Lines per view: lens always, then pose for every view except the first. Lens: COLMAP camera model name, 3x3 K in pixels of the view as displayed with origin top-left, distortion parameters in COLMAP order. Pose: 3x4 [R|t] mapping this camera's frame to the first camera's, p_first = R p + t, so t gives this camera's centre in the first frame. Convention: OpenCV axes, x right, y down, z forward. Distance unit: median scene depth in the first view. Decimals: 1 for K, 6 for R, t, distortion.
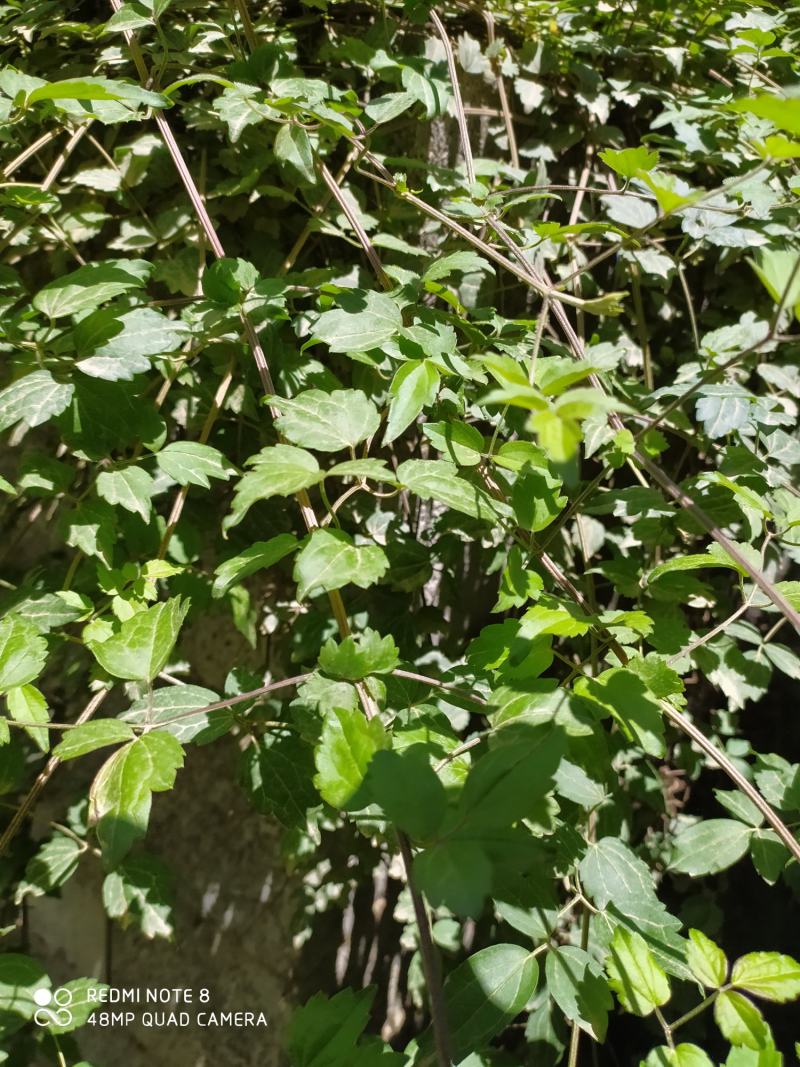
lens RADIAL K [[830.2, 0, 392.1], [0, 830.2, 541.7], [0, 0, 1]] dist [0.018895, -0.032562]
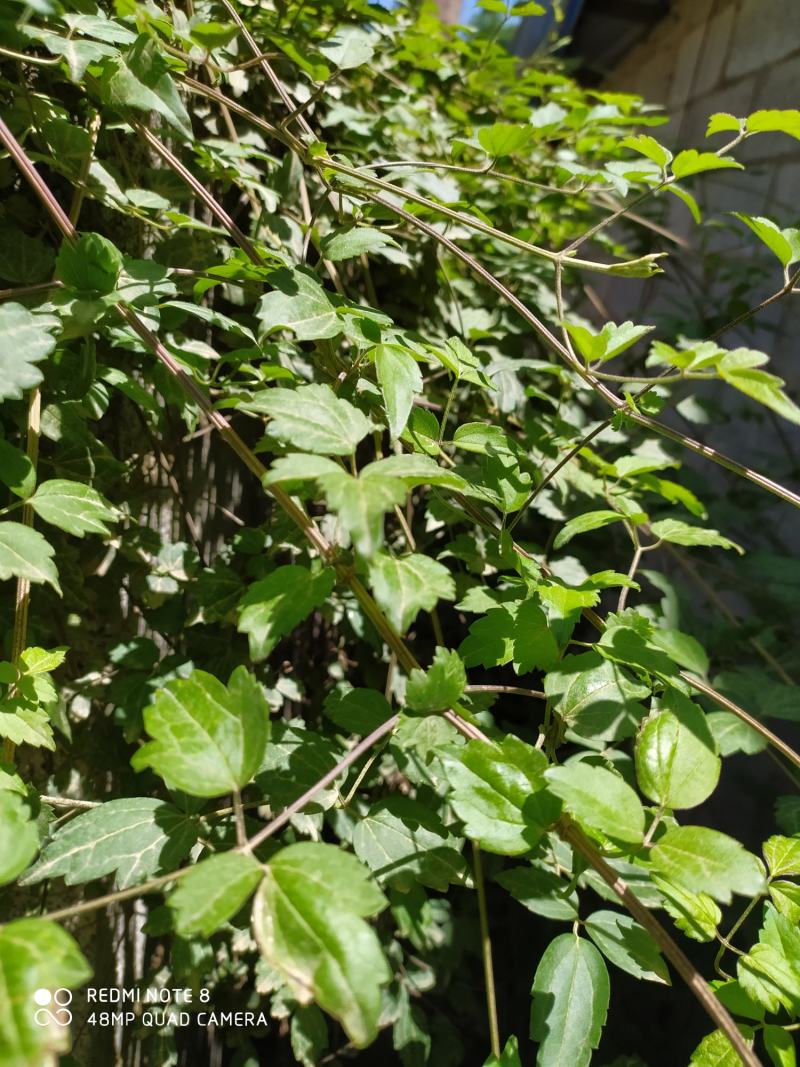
lens RADIAL K [[830.2, 0, 397.8], [0, 830.2, 535.6], [0, 0, 1]] dist [0.018895, -0.032562]
pose [[0.827874, -0.179962, 0.531261, -0.414261], [0.193813, 0.980575, 0.030144, -0.036666], [-0.526366, 0.078010, 0.846672, 0.226502]]
